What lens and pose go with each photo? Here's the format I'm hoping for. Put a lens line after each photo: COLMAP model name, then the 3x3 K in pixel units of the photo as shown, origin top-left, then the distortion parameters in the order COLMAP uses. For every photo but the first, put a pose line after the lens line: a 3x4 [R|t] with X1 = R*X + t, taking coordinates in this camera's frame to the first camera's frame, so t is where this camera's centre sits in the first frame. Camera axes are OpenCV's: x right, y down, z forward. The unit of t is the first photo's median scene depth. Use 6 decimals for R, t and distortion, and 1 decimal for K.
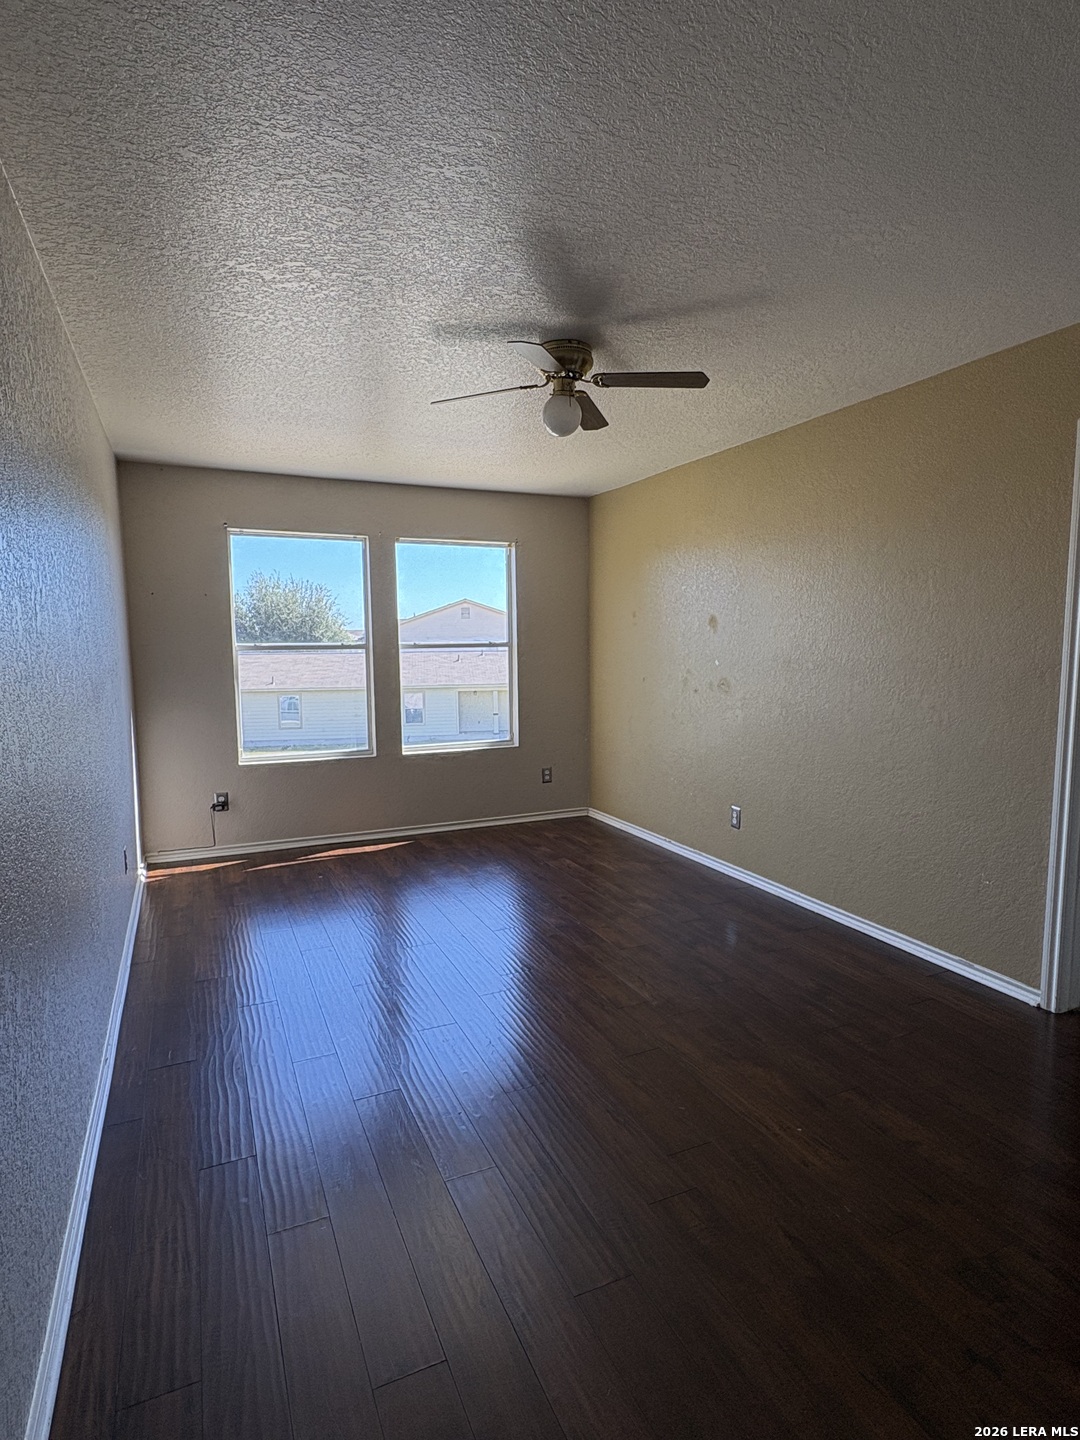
lens RADIAL K [[772.7, 0, 540.0], [0, 772.7, 720.0], [0, 0, 1]] dist [-0.004078, -0.000100]
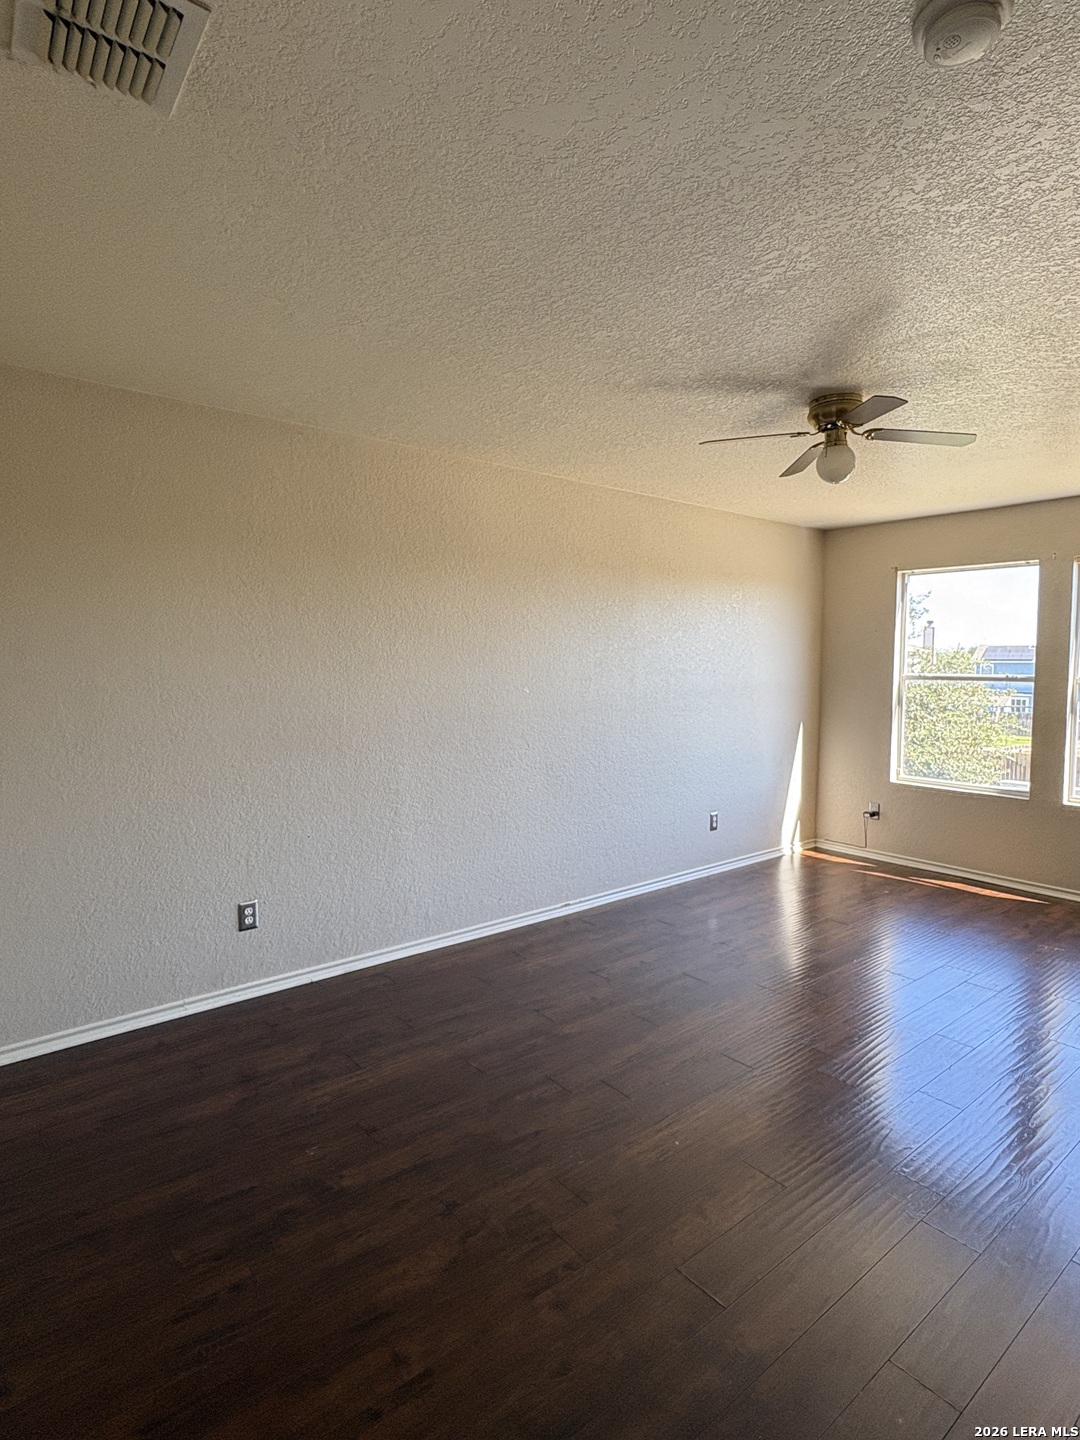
lens RADIAL K [[772.7, 0, 540.0], [0, 772.7, 720.0], [0, 0, 1]] dist [-0.004078, -0.000100]
pose [[0.260721, 0.071685, -0.962749, 0.541983], [-0.103728, 0.993547, 0.045887, -0.028538], [0.959826, 0.087900, 0.266474, 0.202312]]
